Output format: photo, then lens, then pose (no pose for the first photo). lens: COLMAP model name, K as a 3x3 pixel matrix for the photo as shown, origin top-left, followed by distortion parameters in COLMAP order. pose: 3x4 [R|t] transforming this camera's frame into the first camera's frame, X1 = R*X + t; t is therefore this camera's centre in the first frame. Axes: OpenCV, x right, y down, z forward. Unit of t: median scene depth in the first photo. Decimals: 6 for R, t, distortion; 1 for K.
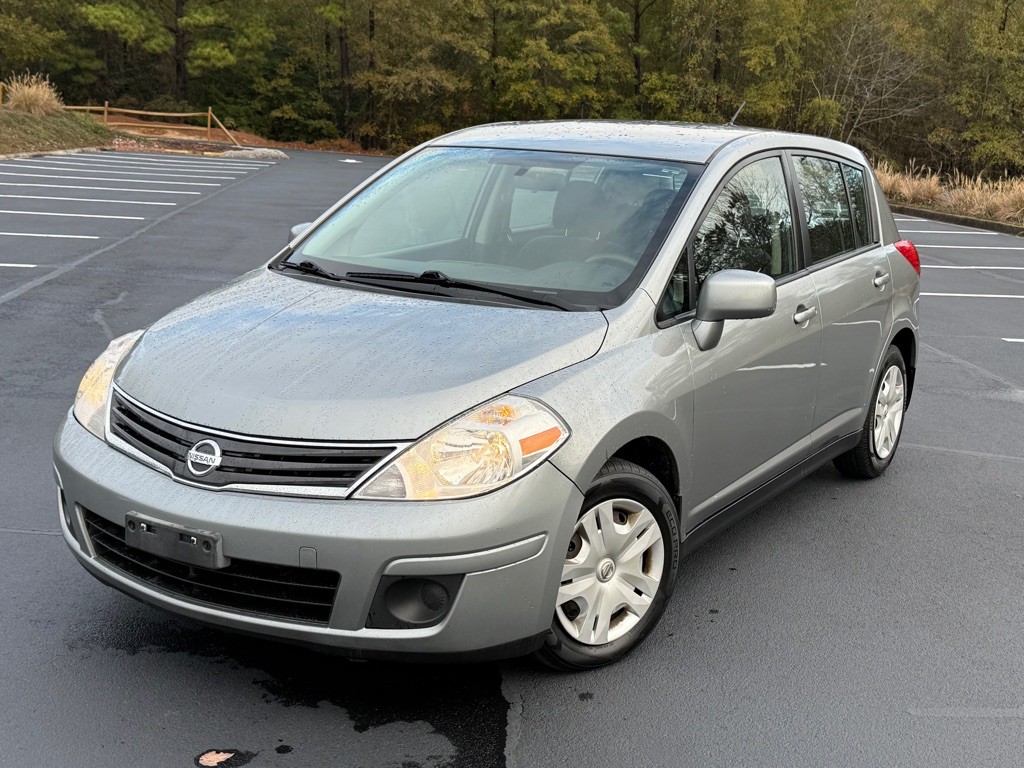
lens RADIAL K [[1251.8, 0, 507.1], [0, 1251.8, 388.7], [0, 0, 1]] dist [0.219080, -0.520333]
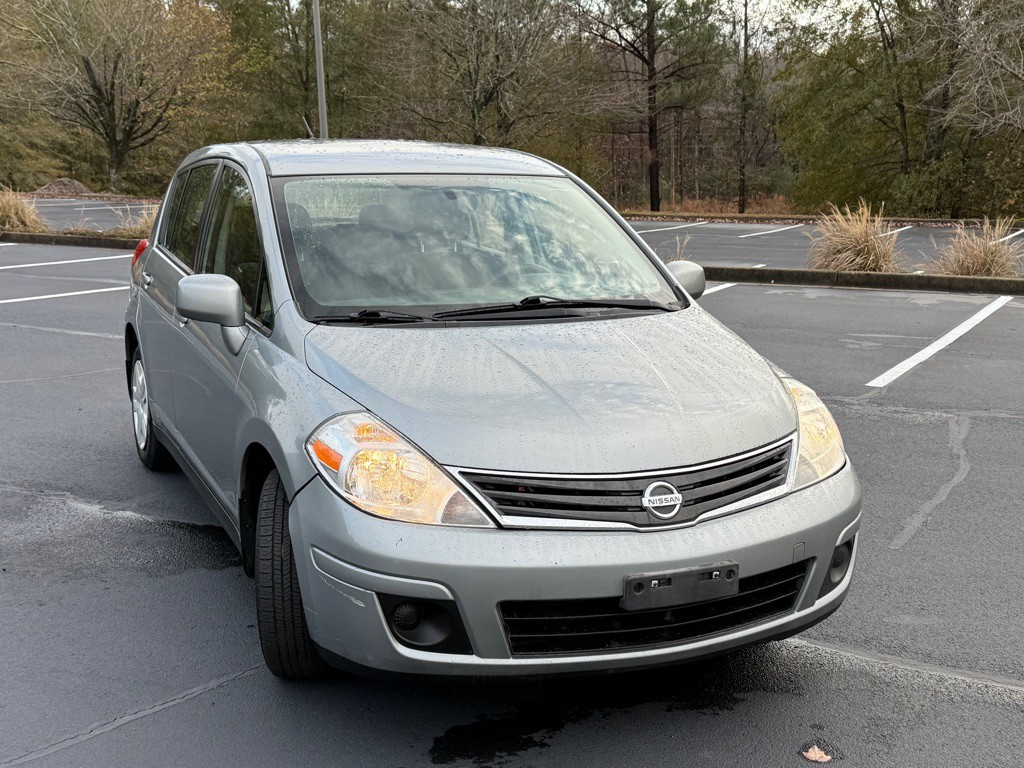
lens RADIAL K [[1251.8, 0, 507.1], [0, 1251.8, 388.7], [0, 0, 1]] dist [0.219080, -0.520333]
pose [[0.560818, -0.191504, 0.805487, -0.634240], [0.183372, 0.977450, 0.104715, -0.091752], [-0.807377, 0.088978, 0.583288, 0.297747]]
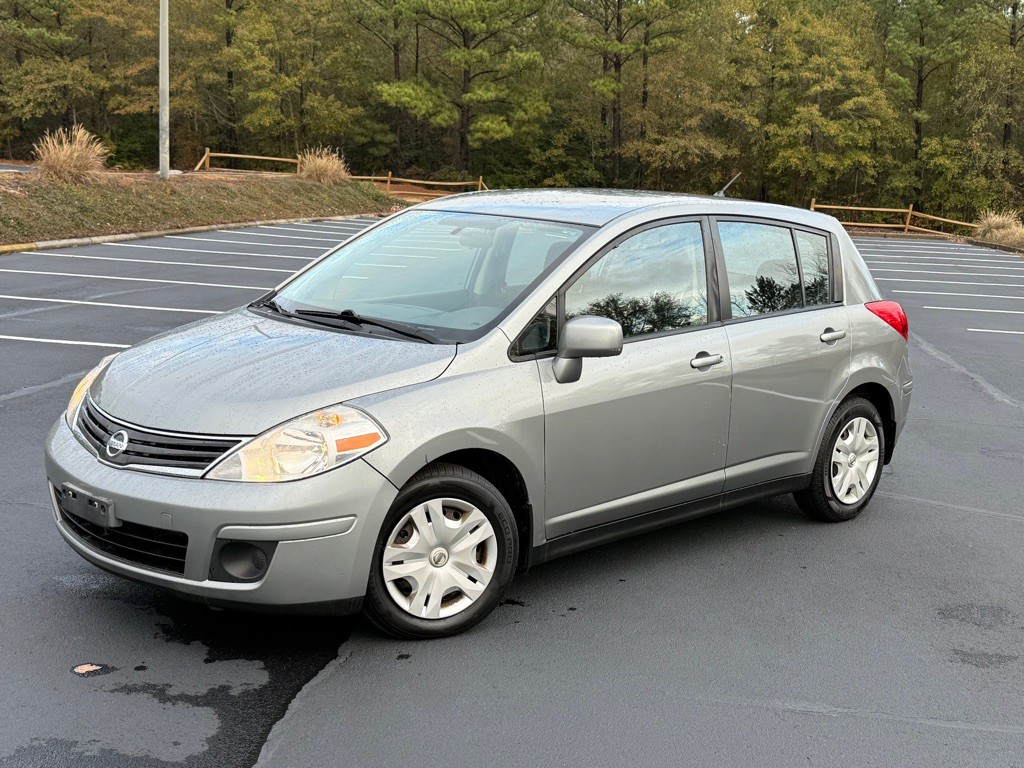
lens RADIAL K [[1251.8, 0, 507.1], [0, 1251.8, 388.7], [0, 0, 1]] dist [0.219080, -0.520333]
pose [[0.973401, 0.039805, -0.225623, 0.257094], [-0.051161, 0.997689, -0.044710, 0.020895], [0.223322, 0.055064, 0.973188, -0.107849]]
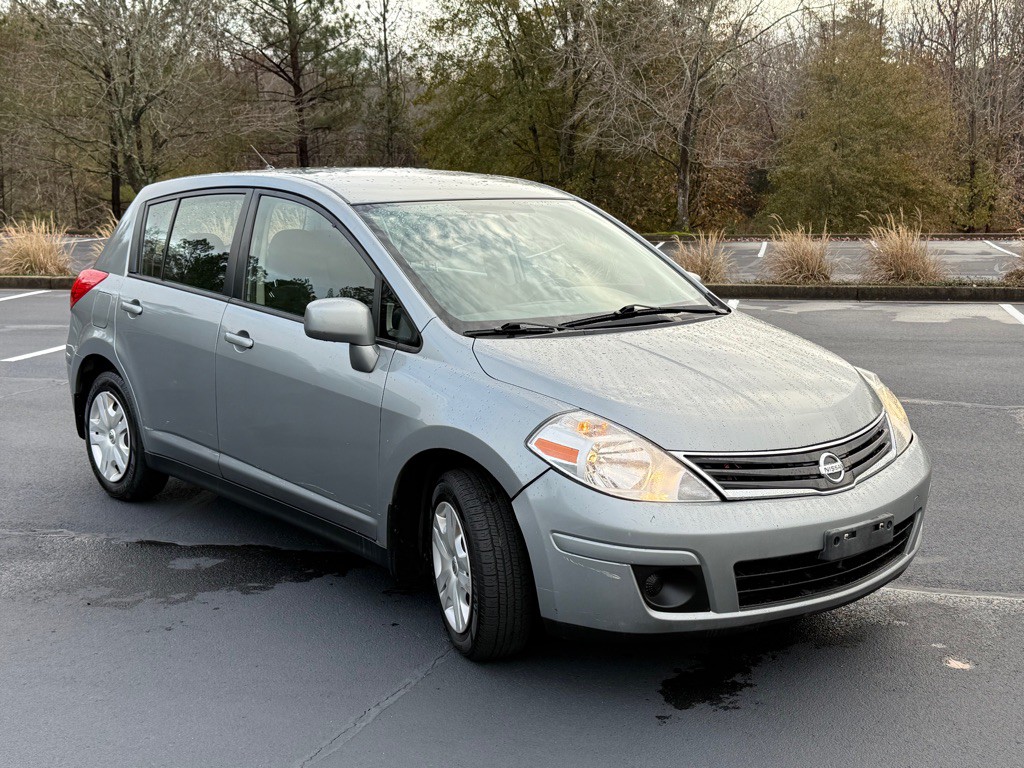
lens RADIAL K [[1251.8, 0, 507.1], [0, 1251.8, 388.7], [0, 0, 1]] dist [0.219080, -0.520333]
pose [[0.294882, -0.204911, 0.933304, -0.828759], [0.207278, 0.967196, 0.146862, -0.148507], [-0.932781, 0.150146, 0.327682, 0.513204]]
